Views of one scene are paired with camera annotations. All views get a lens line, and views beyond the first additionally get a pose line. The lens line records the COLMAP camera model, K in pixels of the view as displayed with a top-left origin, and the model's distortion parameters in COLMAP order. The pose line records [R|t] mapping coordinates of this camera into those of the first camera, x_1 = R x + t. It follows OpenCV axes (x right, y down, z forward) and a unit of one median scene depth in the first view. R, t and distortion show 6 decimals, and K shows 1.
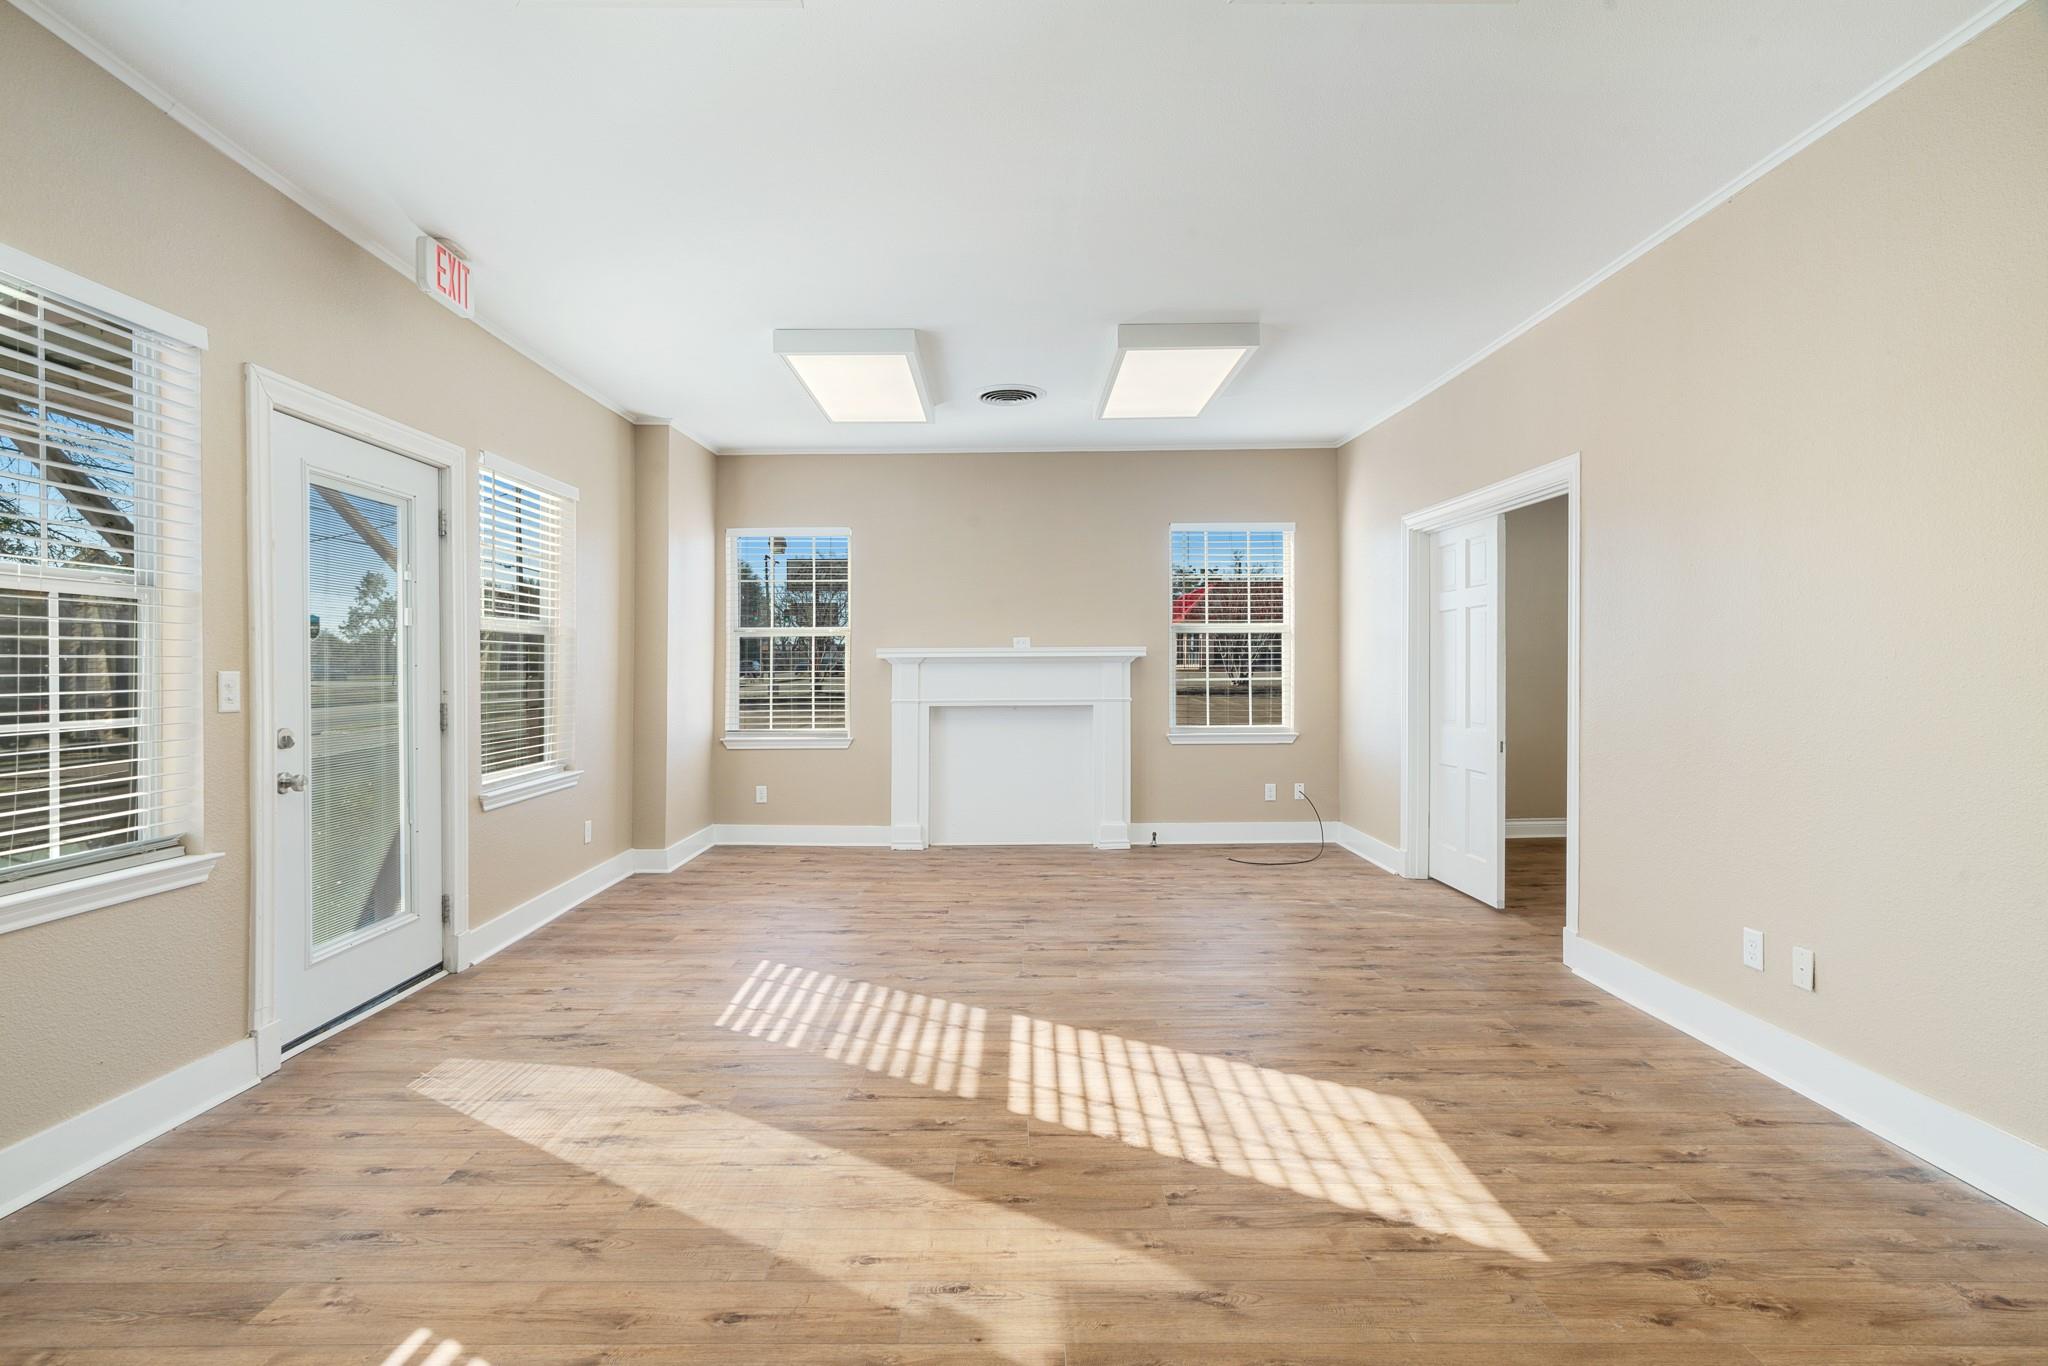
lens RADIAL K [[937.6, 0, 1017.3], [0, 937.6, 677.1], [0, 0, 1]] dist [0.006331, -0.001053]
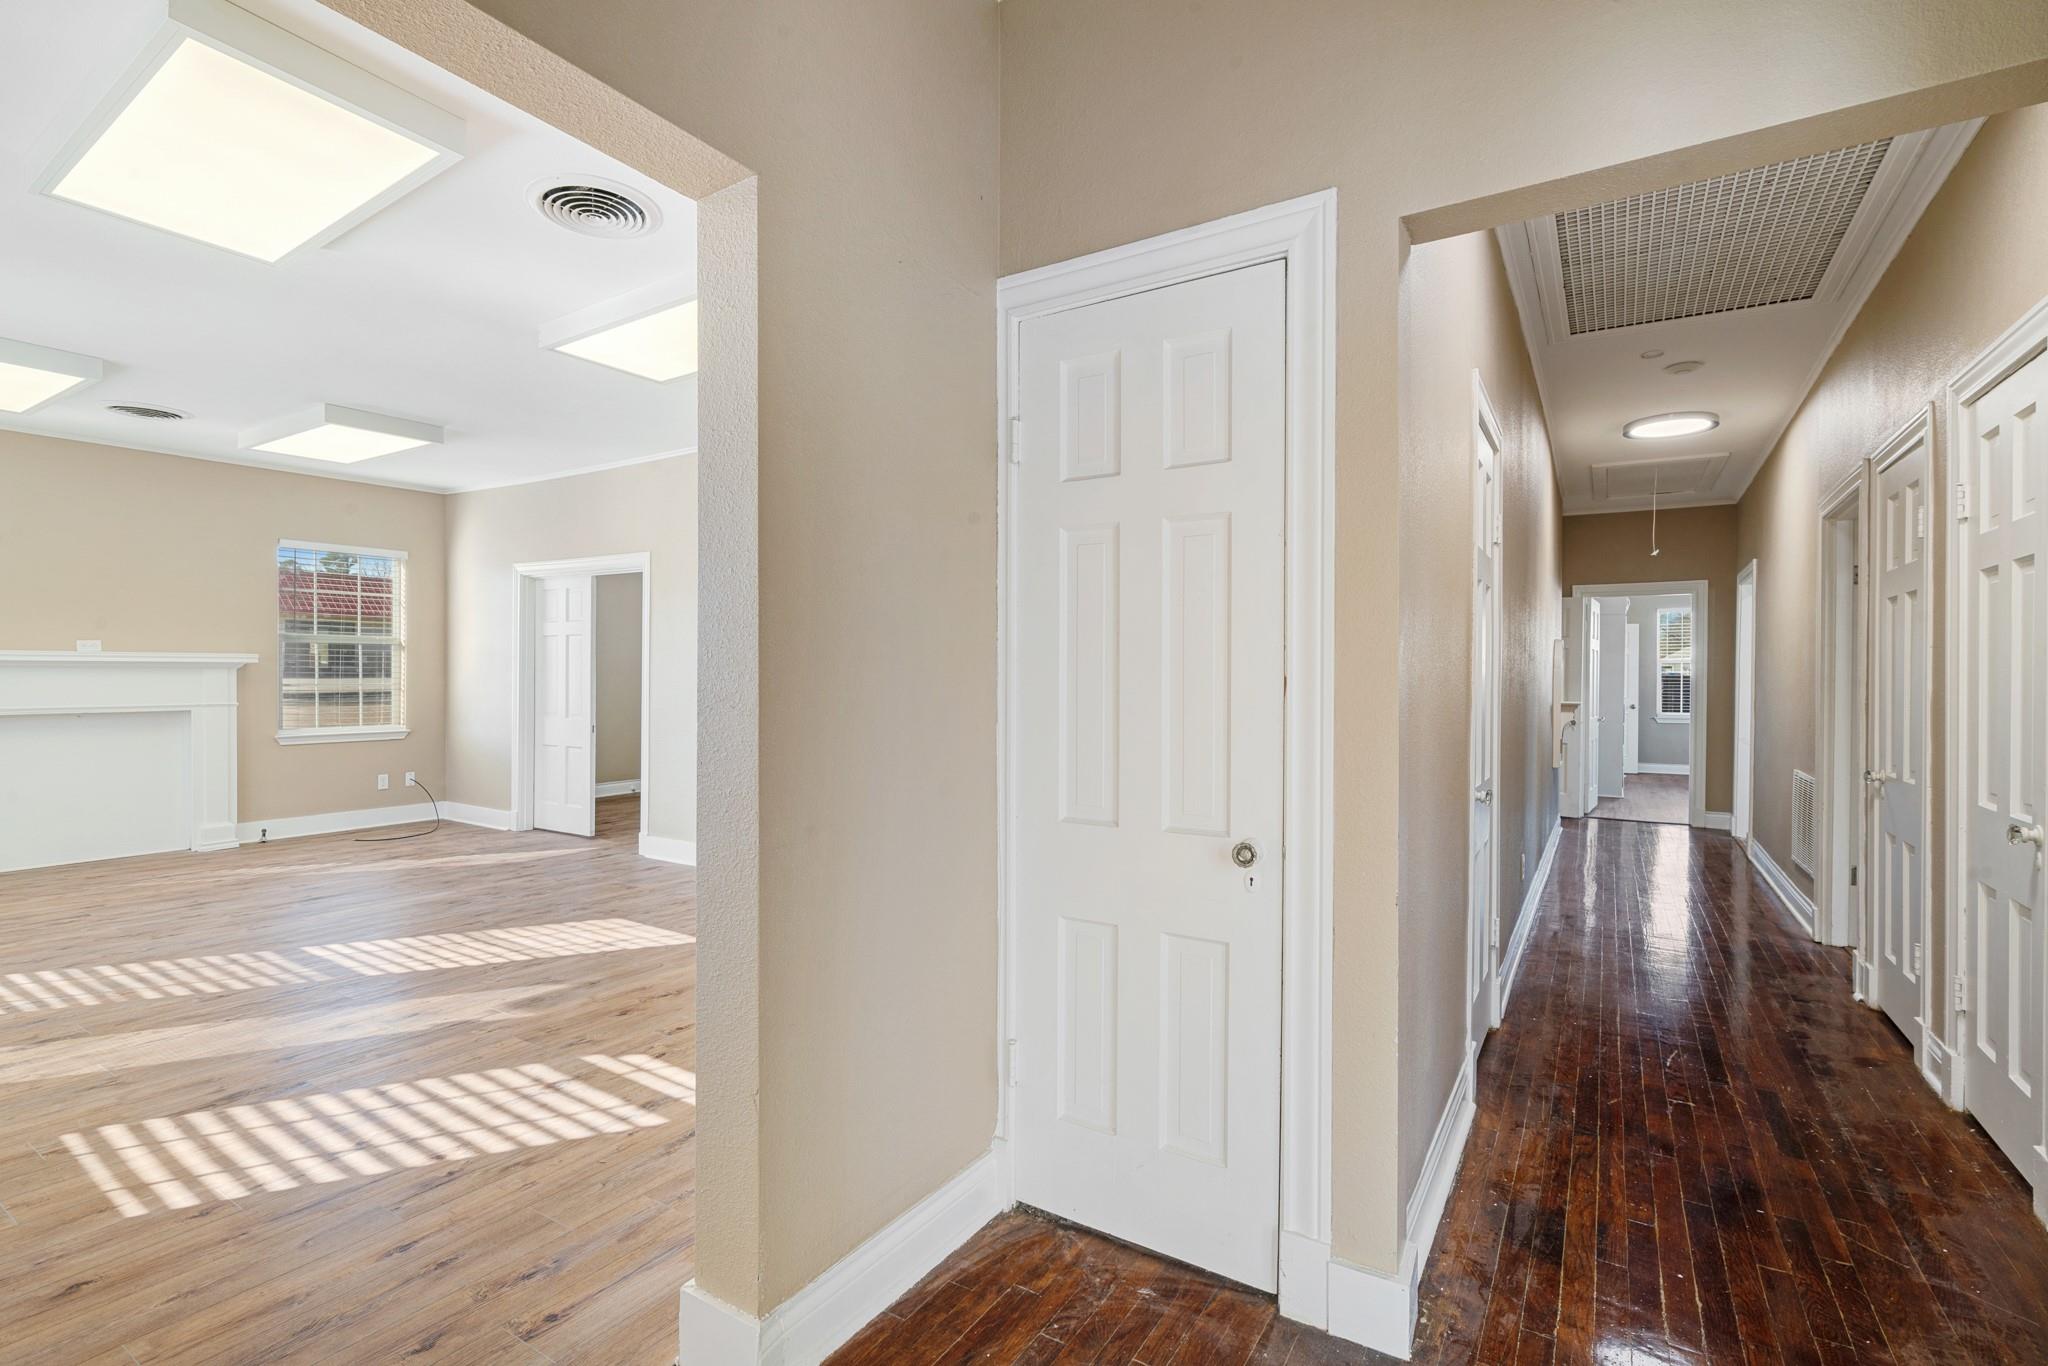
lens RADIAL K [[937.6, 0, 1014.9], [0, 937.6, 683.4], [0, 0, 1]] dist [0.006331, -0.001053]
pose [[0.544176, 0.000728, 0.838971, -0.288913], [0.002932, 0.999992, -0.002769, 0.005981], [-0.838966, 0.003966, 0.544170, -0.295985]]
